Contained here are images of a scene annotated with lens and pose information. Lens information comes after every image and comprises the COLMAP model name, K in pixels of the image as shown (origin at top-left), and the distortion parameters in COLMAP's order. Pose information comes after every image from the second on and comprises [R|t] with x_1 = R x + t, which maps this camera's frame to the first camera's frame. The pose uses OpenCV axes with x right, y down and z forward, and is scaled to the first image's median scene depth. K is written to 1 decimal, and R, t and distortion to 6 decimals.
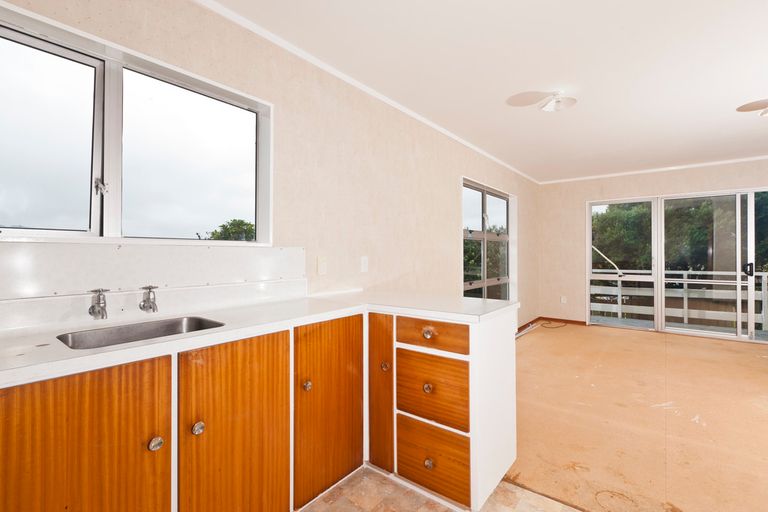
lens RADIAL K [[350.9, 0, 384.5], [0, 350.9, 251.5], [0, 0, 1]] dist [0.001832, 0.000100]
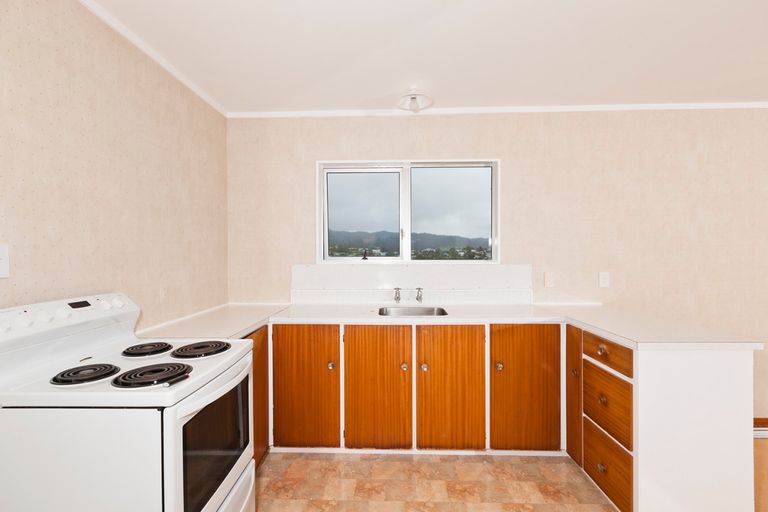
lens RADIAL K [[344.0, 0, 384.0], [0, 344.0, 256.0], [0, 0, 1]] dist [-0.000556, -0.000067]
pose [[0.601224, 0.009078, -0.799029, 0.580761], [0.007142, 0.999834, 0.016733, -0.087343], [0.799049, -0.015767, 0.601060, -0.191267]]
